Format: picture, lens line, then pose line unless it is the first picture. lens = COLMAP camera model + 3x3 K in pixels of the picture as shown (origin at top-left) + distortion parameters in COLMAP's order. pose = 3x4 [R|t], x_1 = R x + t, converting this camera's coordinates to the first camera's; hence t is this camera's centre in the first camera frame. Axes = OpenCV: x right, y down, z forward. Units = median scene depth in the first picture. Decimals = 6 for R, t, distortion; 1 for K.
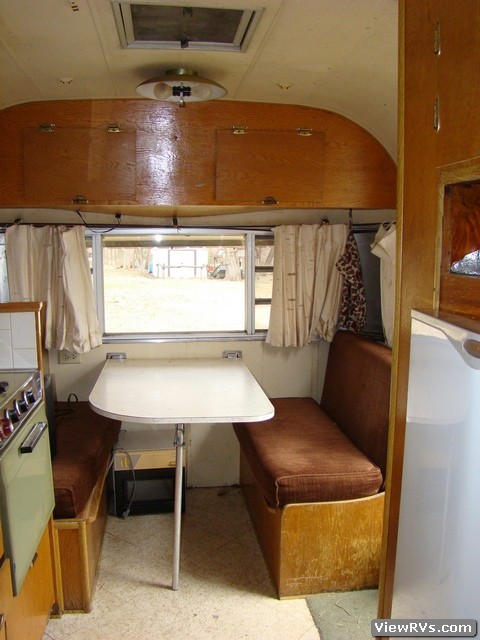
lens RADIAL K [[598.4, 0, 240.0], [0, 598.4, 320.0], [0, 0, 1]] dist [-0.170047, 0.095551]
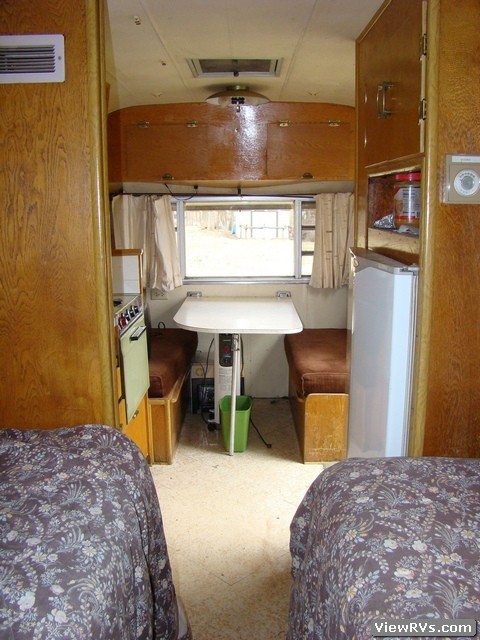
lens RADIAL K [[598.4, 0, 240.0], [0, 598.4, 320.0], [0, 0, 1]] dist [-0.170047, 0.095551]
pose [[0.990232, 0.017704, -0.138299, 0.079308], [-0.008776, 0.997854, 0.064895, 0.032684], [0.139151, -0.063047, 0.988262, -0.311396]]
